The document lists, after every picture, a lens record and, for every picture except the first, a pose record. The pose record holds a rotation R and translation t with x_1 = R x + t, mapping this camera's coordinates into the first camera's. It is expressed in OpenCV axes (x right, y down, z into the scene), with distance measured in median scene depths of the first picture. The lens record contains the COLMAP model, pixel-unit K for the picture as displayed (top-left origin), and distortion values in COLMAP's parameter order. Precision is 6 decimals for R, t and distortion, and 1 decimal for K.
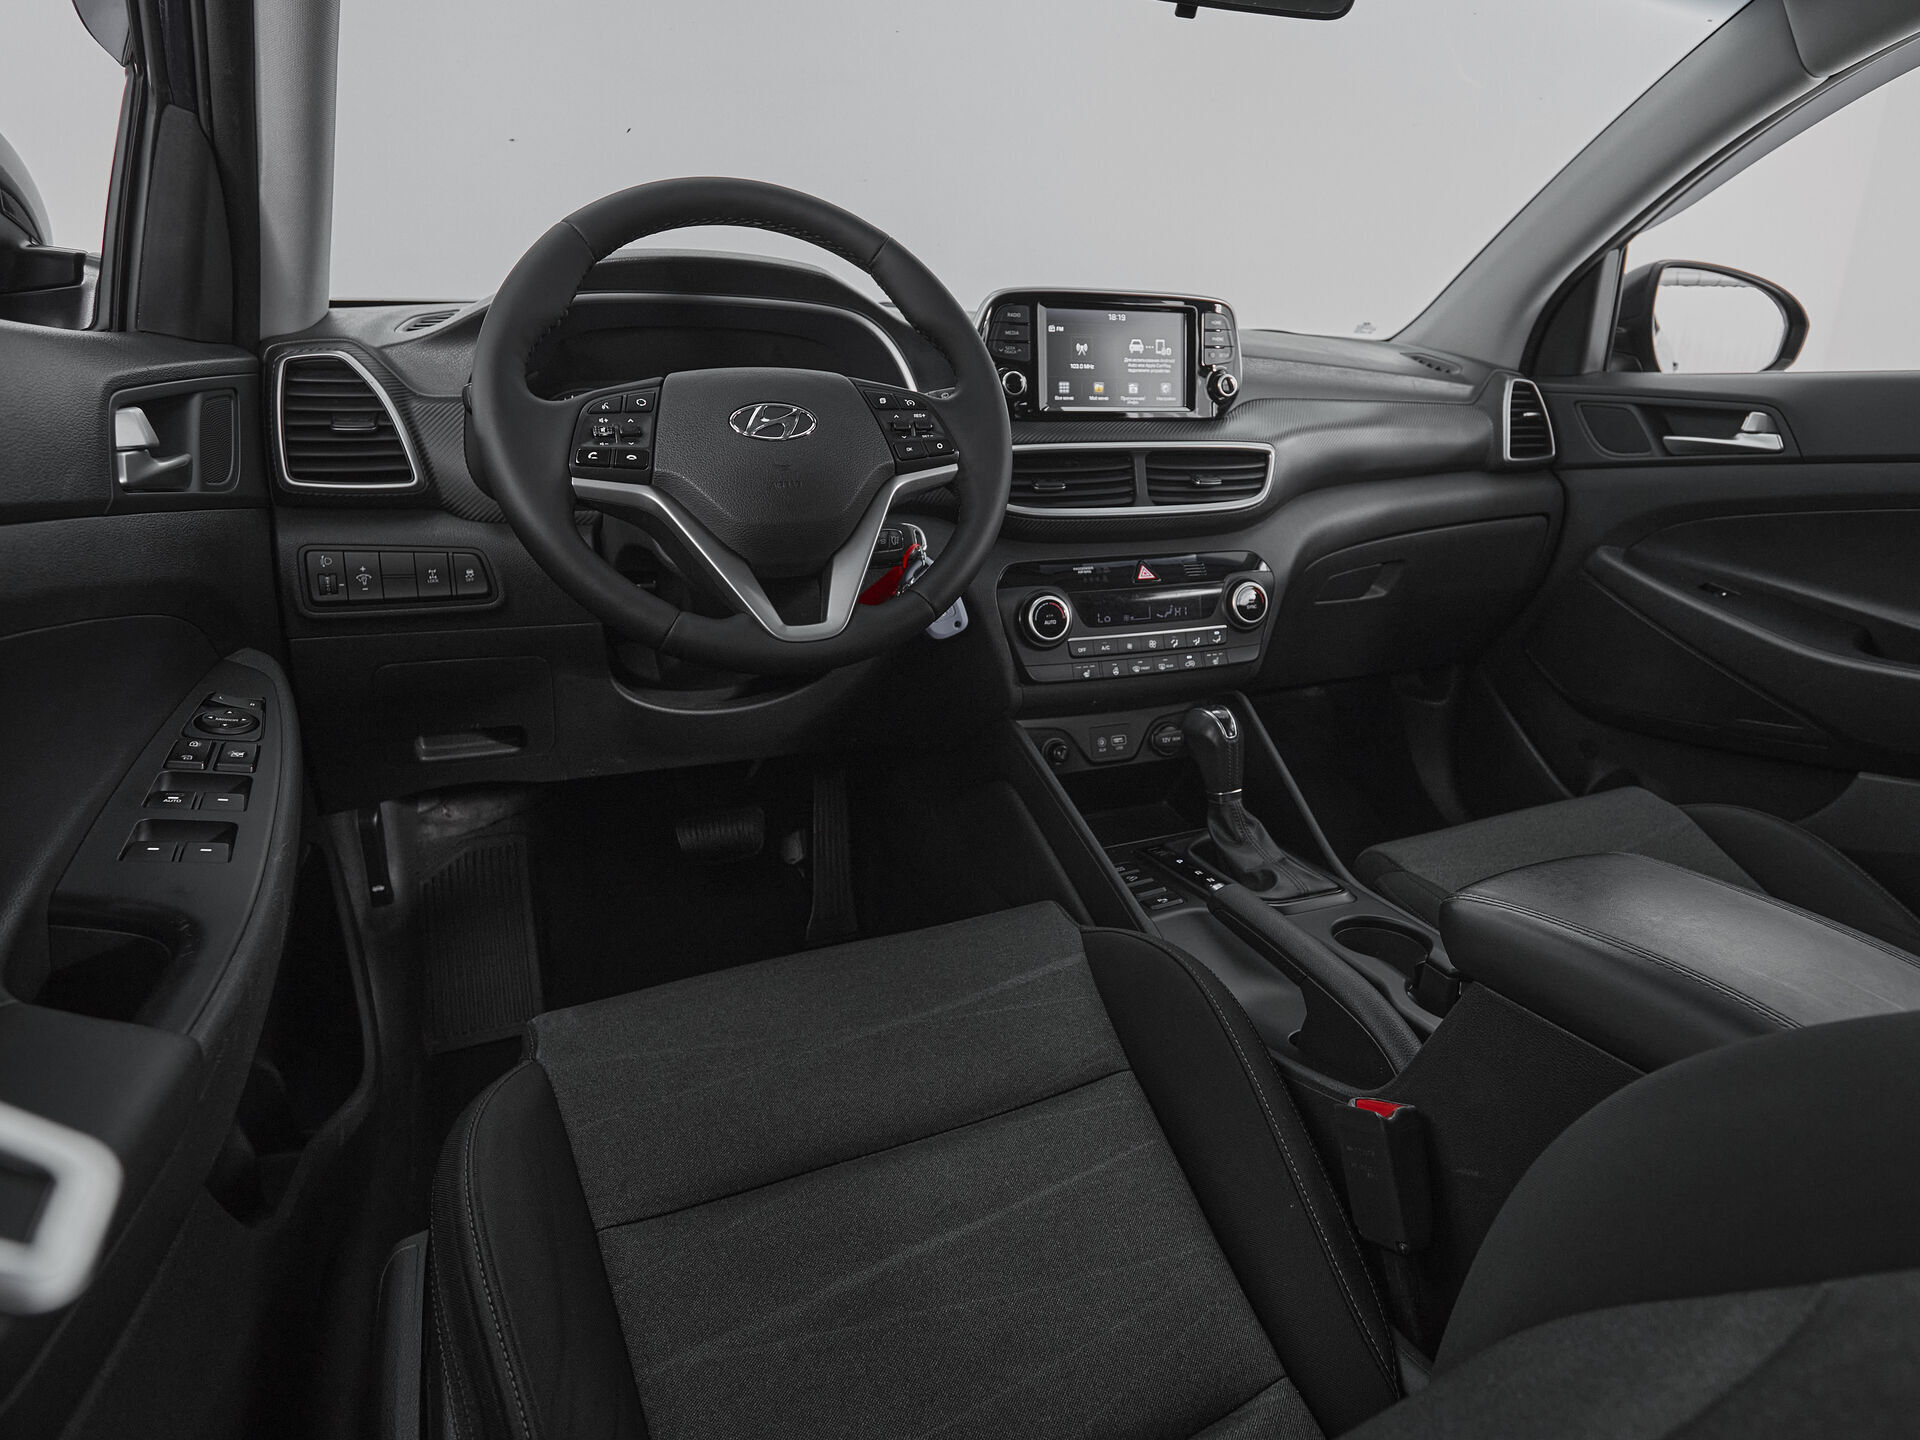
lens RADIAL K [[1114.0, 0, 1053.5], [0, 1114.0, 667.4], [0, 0, 1]] dist [-0.003841, -0.001199]
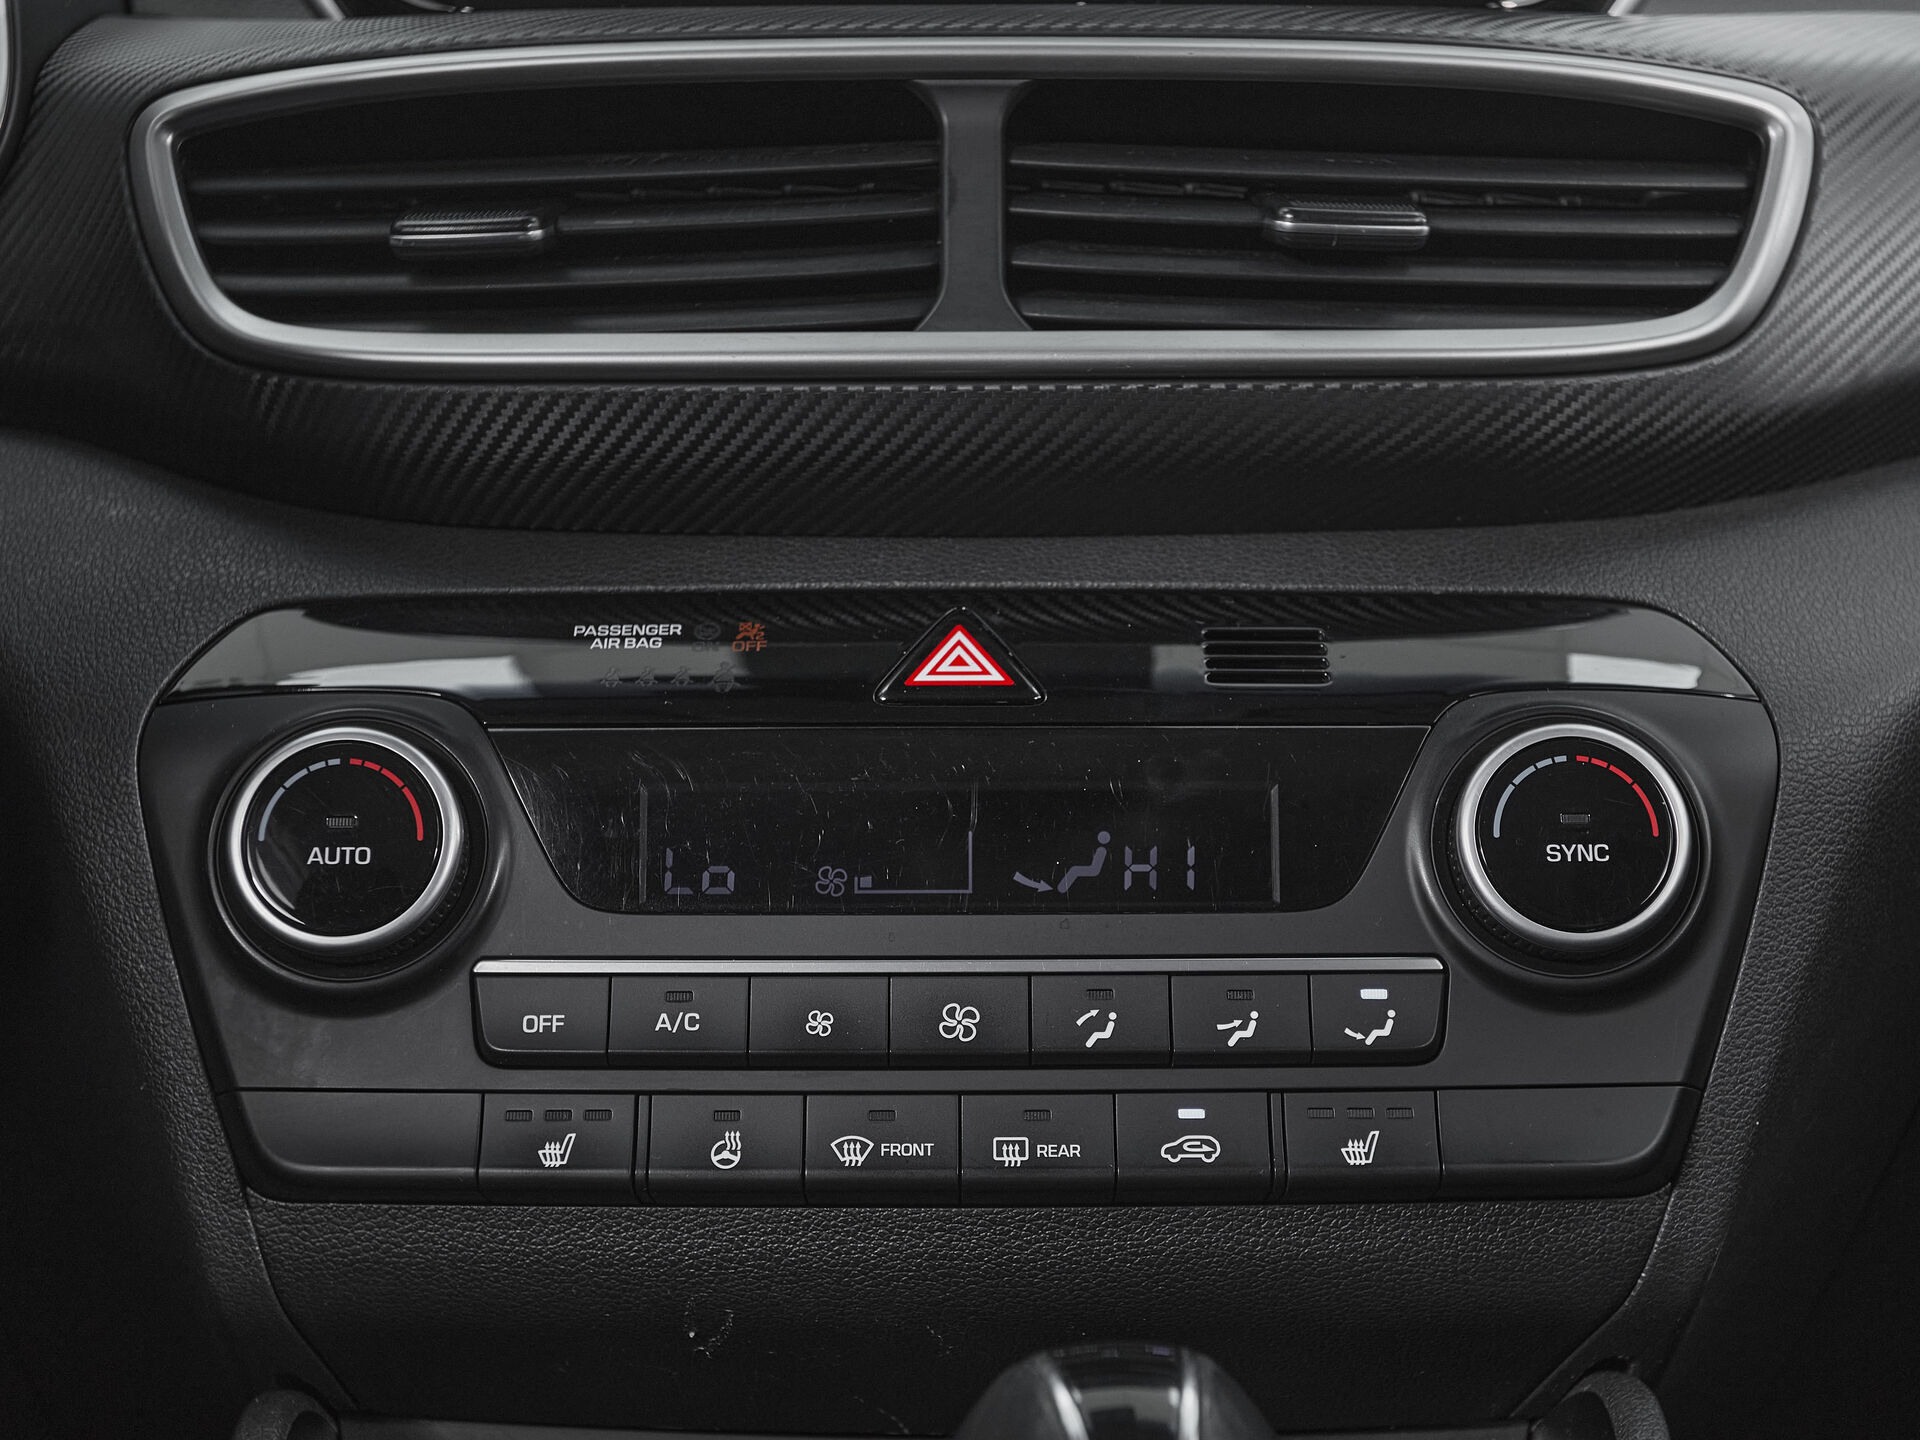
lens RADIAL K [[2675.4, 0, 965.6], [0, 2675.4, 777.0], [0, 0, 1]] dist [0.038134, 0.000000]
pose [[0.914775, -0.026133, -0.403118, 0.269182], [-0.084832, 0.963226, -0.254950, 0.052919], [0.394957, 0.267419, 0.878918, 0.599122]]
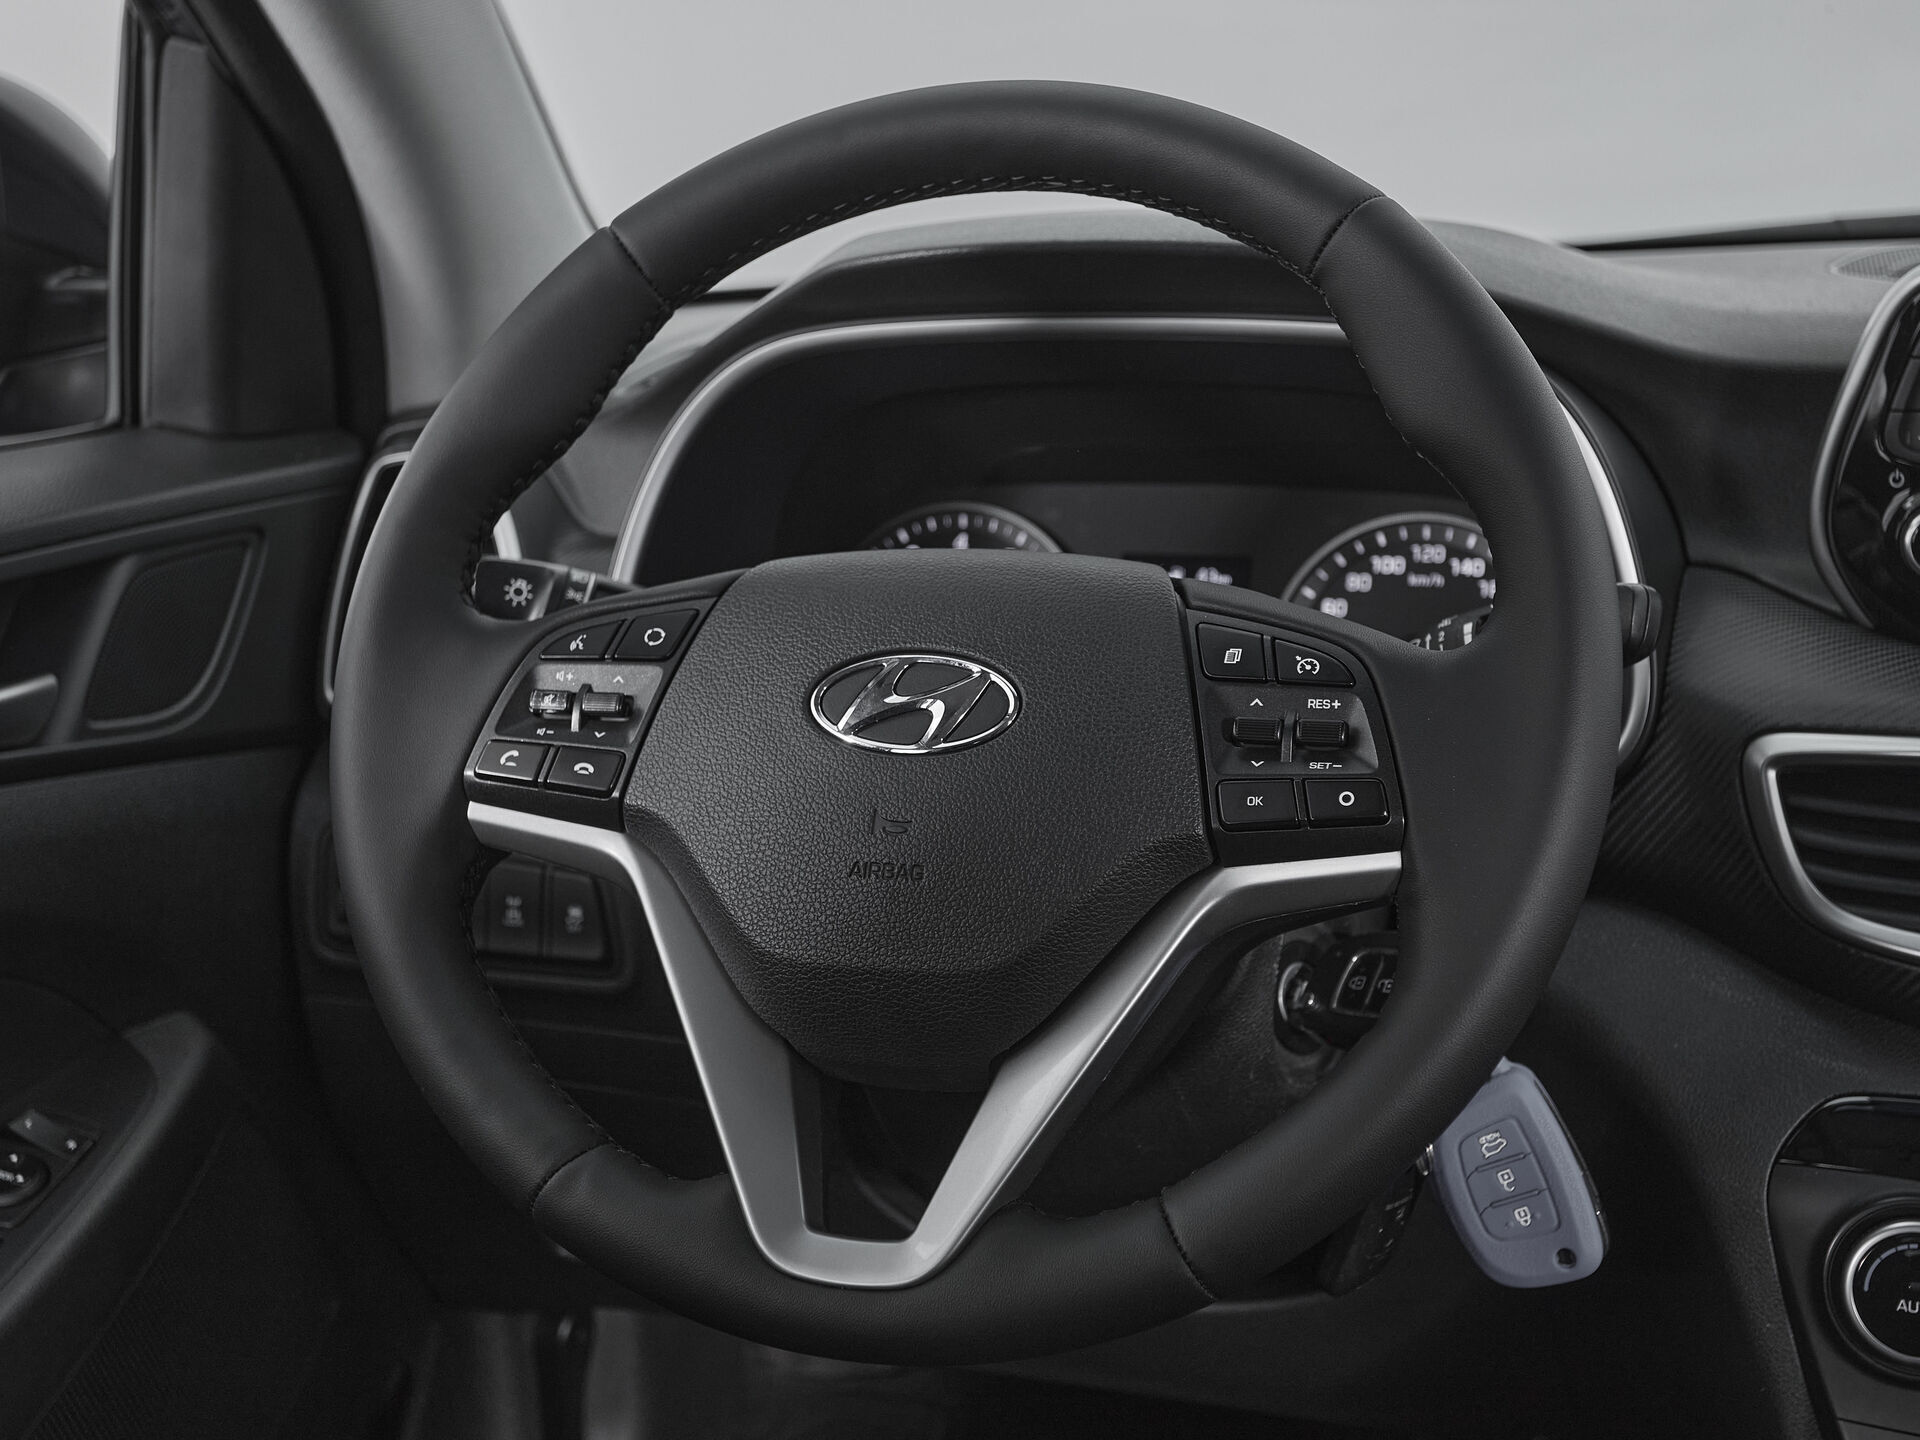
lens RADIAL K [[2675.4, 0, 885.7], [0, 2675.4, 709.1], [0, 0, 1]] dist [0.038134, 0.000000]
pose [[0.702251, 0.105138, -0.704123, 0.295658], [-0.150369, 0.988627, -0.002349, -0.153999], [0.695868, 0.107528, 0.710074, 0.224829]]
